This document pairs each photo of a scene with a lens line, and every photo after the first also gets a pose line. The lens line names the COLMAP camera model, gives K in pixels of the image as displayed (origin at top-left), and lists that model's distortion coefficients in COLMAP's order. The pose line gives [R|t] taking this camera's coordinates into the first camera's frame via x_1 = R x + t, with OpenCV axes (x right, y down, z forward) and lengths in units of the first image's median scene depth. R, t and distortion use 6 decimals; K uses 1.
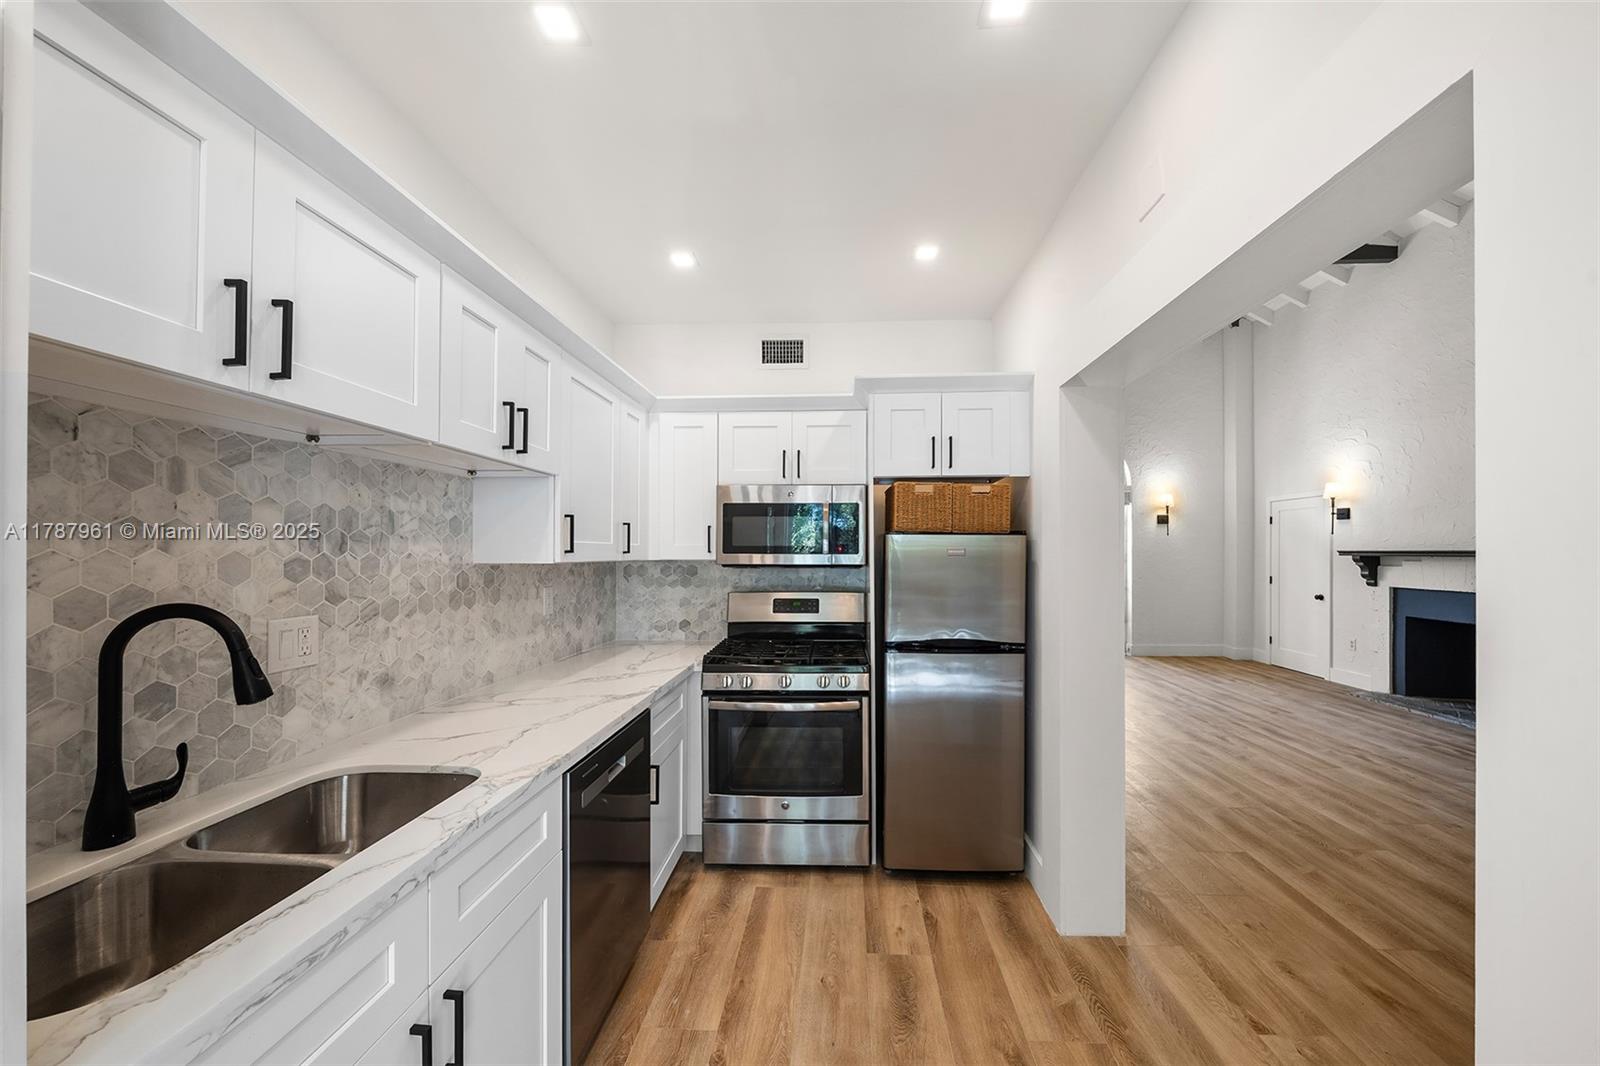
lens RADIAL K [[576.7, 0, 822.4], [0, 576.7, 550.7], [0, 0, 1]] dist [-0.008232, -0.000164]
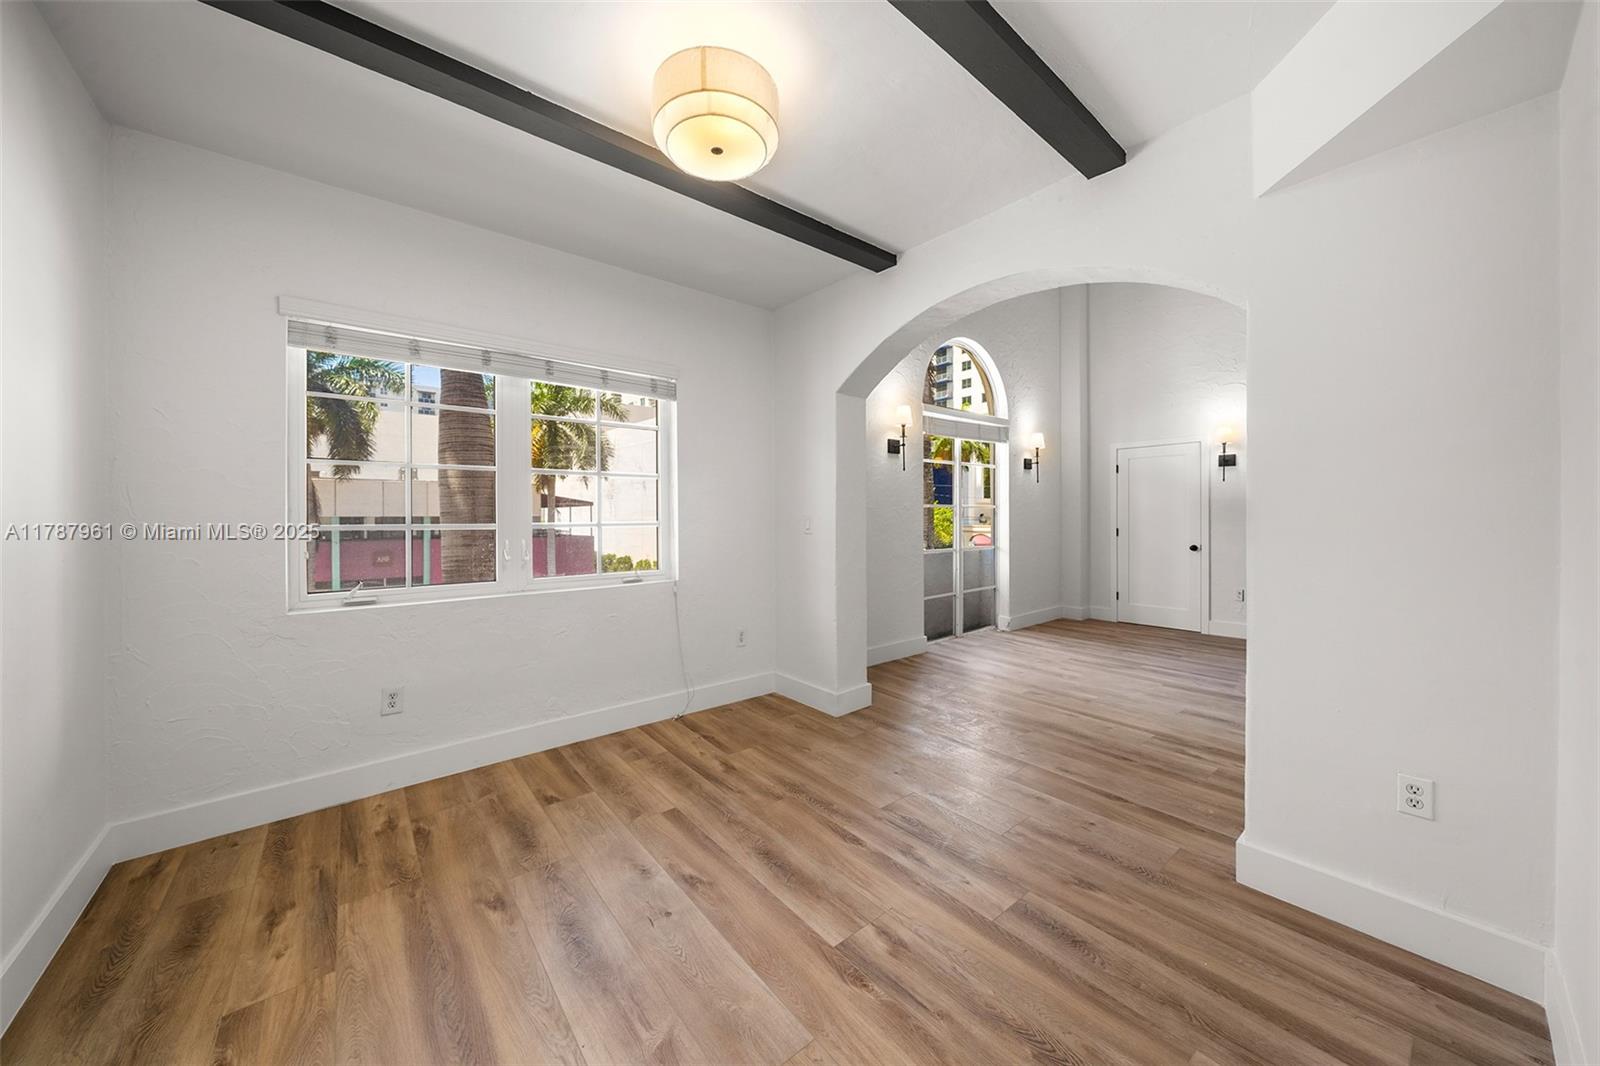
lens RADIAL K [[556.2, 0, 796.8], [0, 556.2, 522.4], [0, 0, 1]] dist [-0.002542, 0.000390]
pose [[0.749824, -0.011229, 0.661542, -0.283194], [0.005809, 0.999929, 0.010390, 0.029140], [-0.661612, -0.003948, 0.749836, 0.871086]]
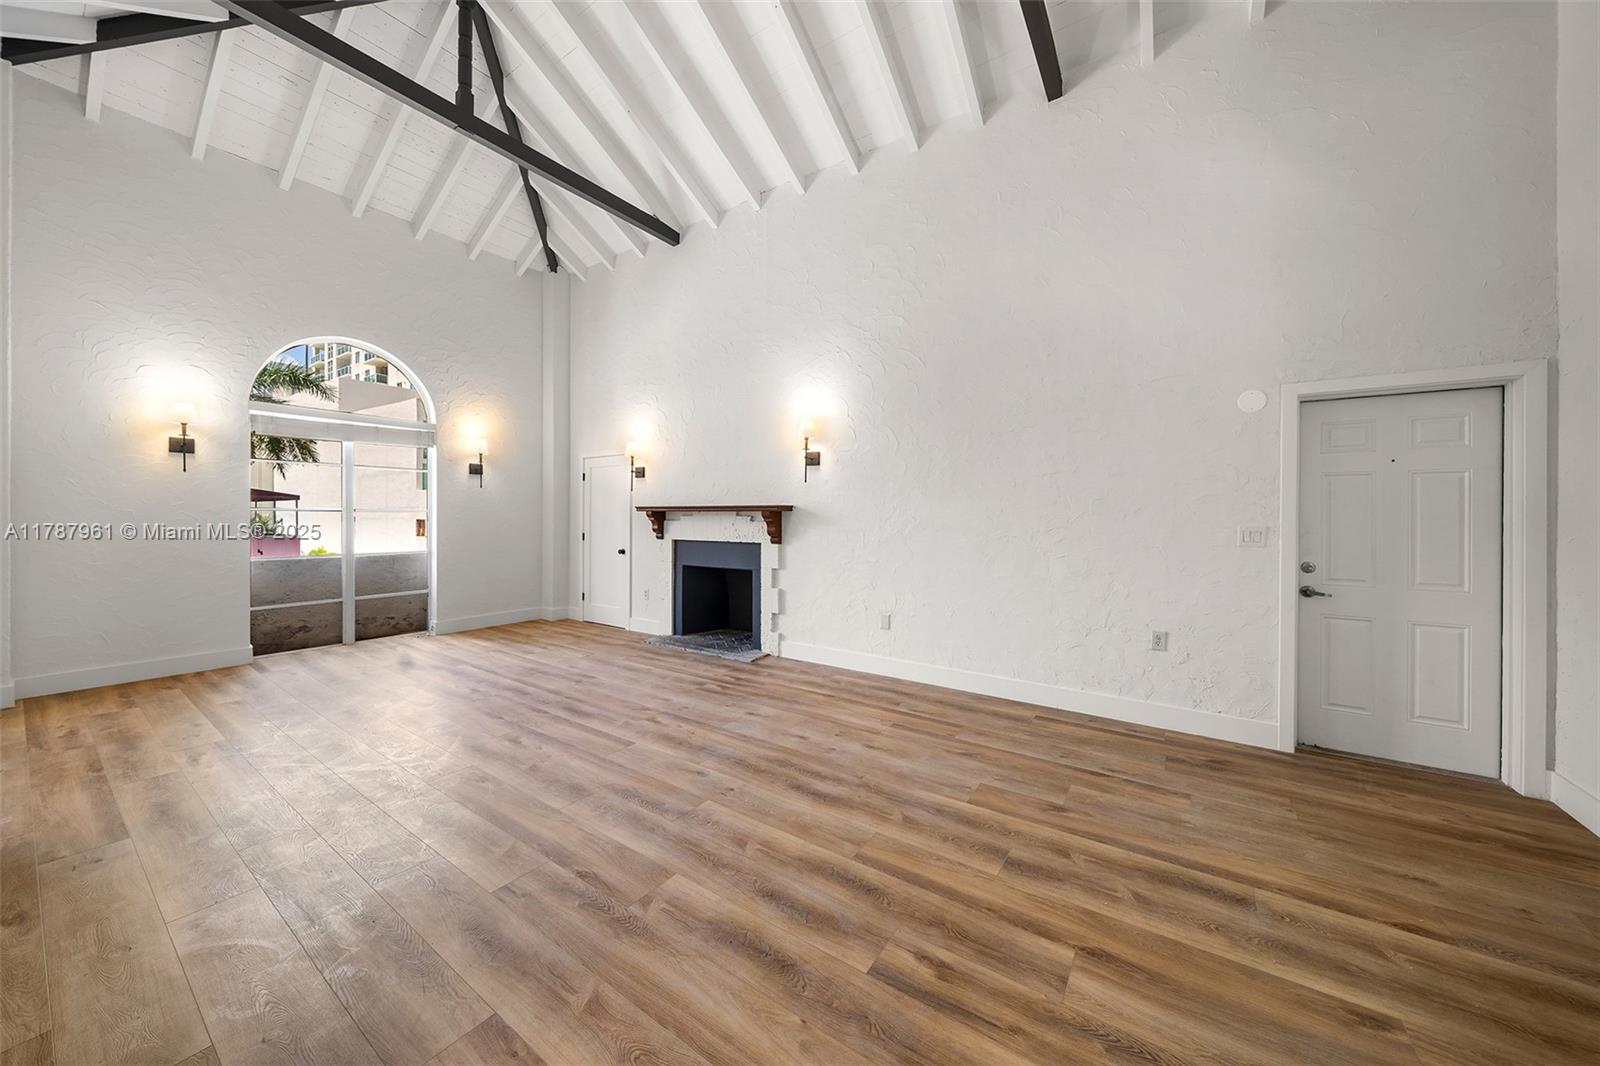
lens RADIAL K [[552.7, 0, 792.2], [0, 552.7, 519.3], [0, 0, 1]] dist [-0.001235, -0.000140]
pose [[0.538239, -0.001156, 0.842792, 0.217920], [-0.006201, 0.999967, 0.005332, 0.018040], [-0.842770, -0.008096, 0.538213, 0.230988]]
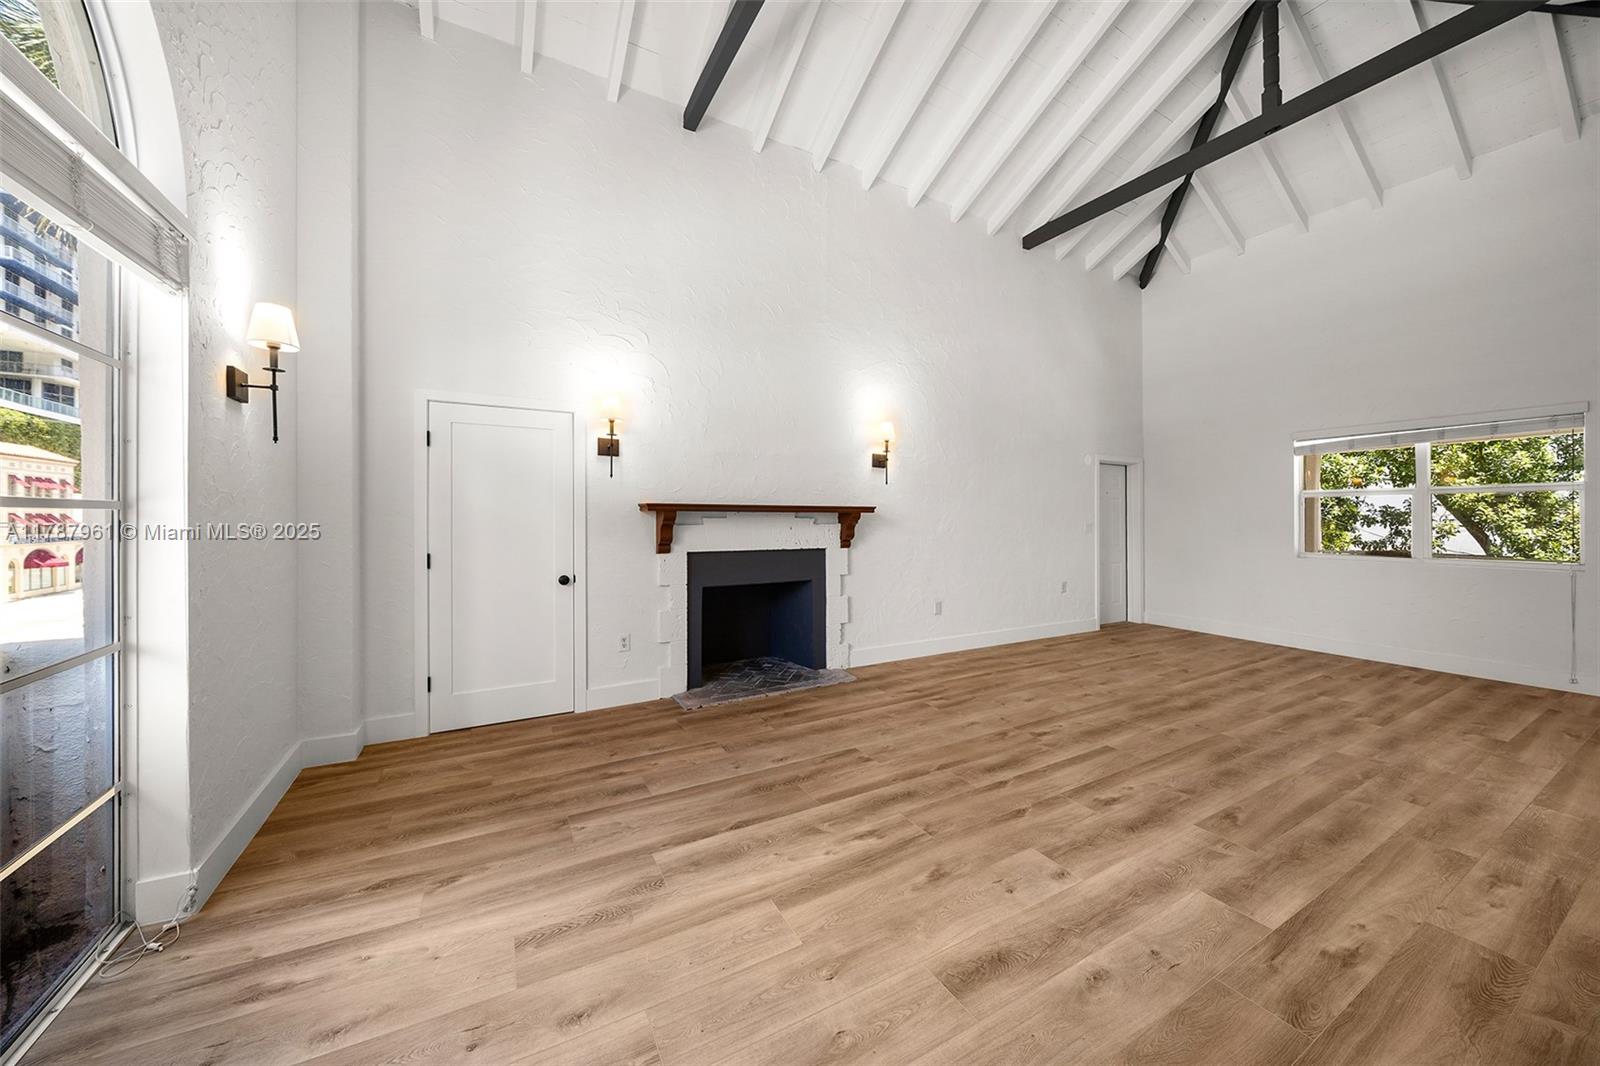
lens RADIAL K [[553.7, 0, 795.7], [0, 553.7, 514.5], [0, 0, 1]] dist [-0.003613, -0.000316]
pose [[-0.517377, 0.003591, 0.855750, 0.289002], [-0.003206, 0.999976, -0.006135, 0.017993], [-0.855752, -0.005918, -0.517353, 1.280094]]
